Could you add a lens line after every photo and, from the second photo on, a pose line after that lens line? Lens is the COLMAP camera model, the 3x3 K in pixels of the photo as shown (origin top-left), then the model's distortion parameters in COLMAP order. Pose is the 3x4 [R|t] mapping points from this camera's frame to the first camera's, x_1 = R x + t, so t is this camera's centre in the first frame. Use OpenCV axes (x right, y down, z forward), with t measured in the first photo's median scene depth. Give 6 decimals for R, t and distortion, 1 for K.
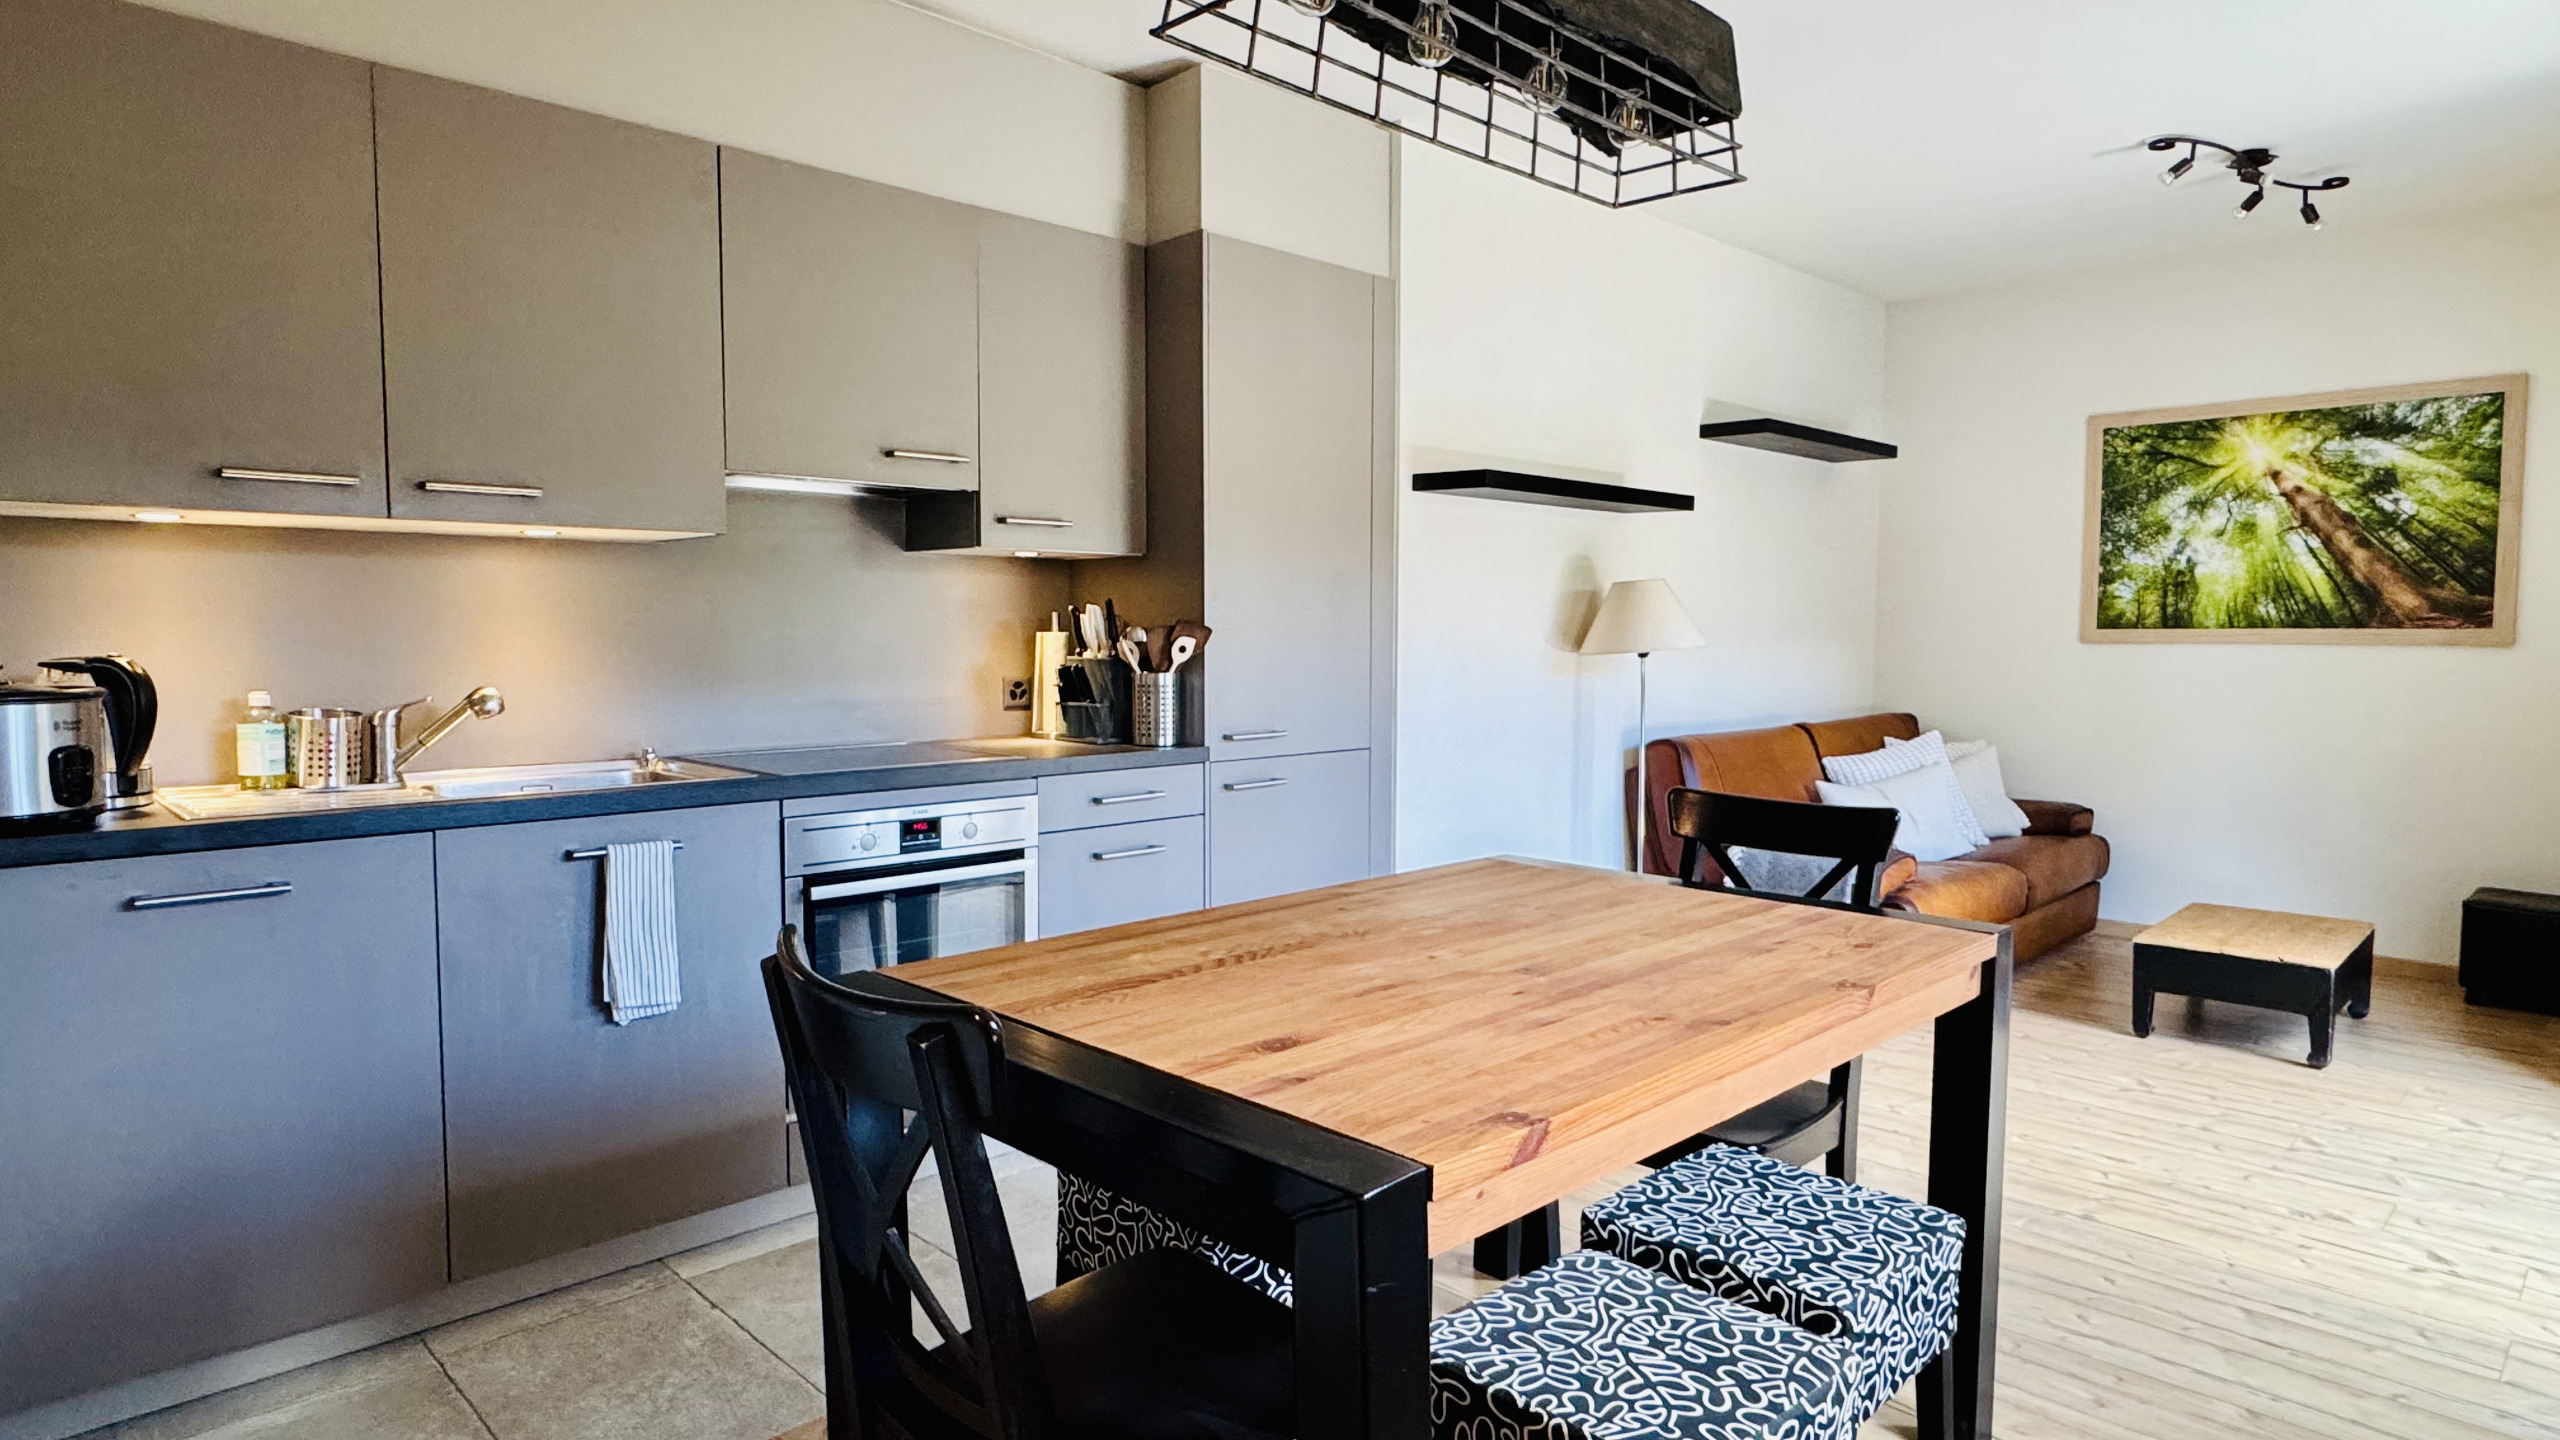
lens RADIAL K [[1416.8, 0, 1277.9], [0, 1416.8, 715.8], [0, 0, 1]] dist [-0.003189, 0.002618]
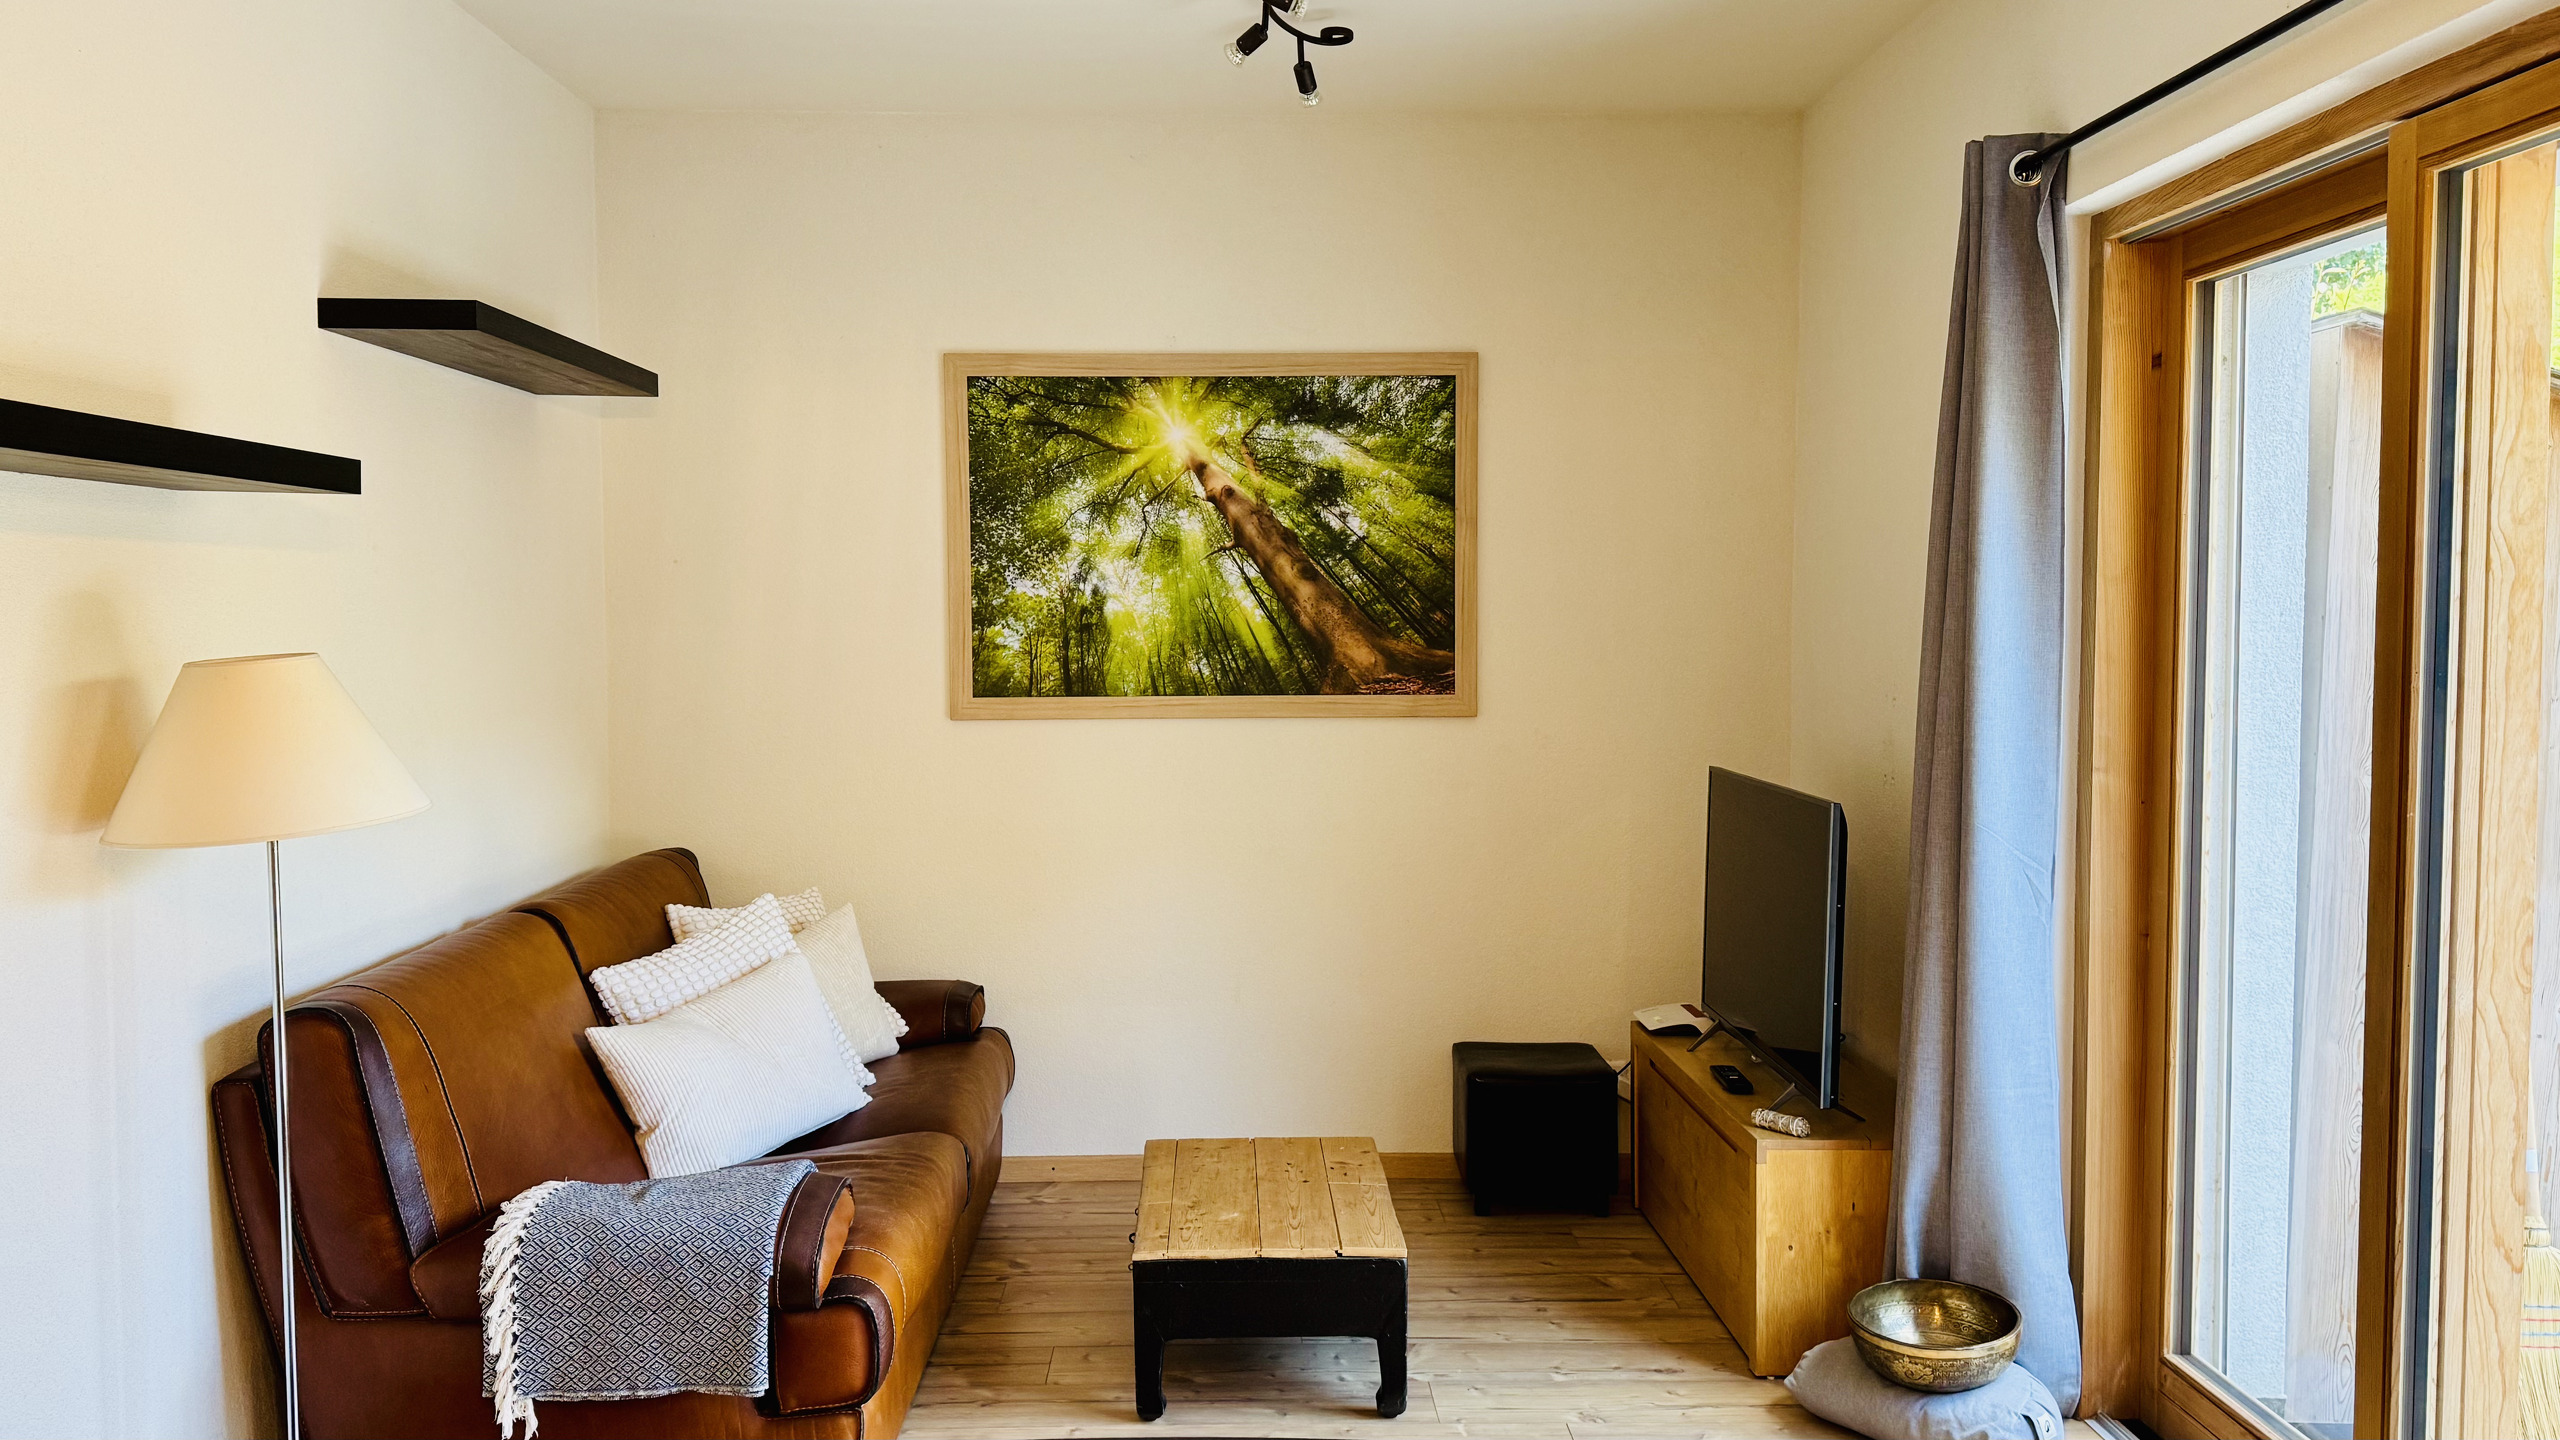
lens RADIAL K [[2037.5, 0, 1271.3], [0, 2037.5, 729.1], [0, 0, 1]] dist [0.173288, -0.369393]
pose [[0.682278, -0.046020, 0.729643, 0.011922], [0.049734, 0.998627, 0.016480, -0.078364], [-0.729400, 0.025044, 0.683629, 0.402966]]
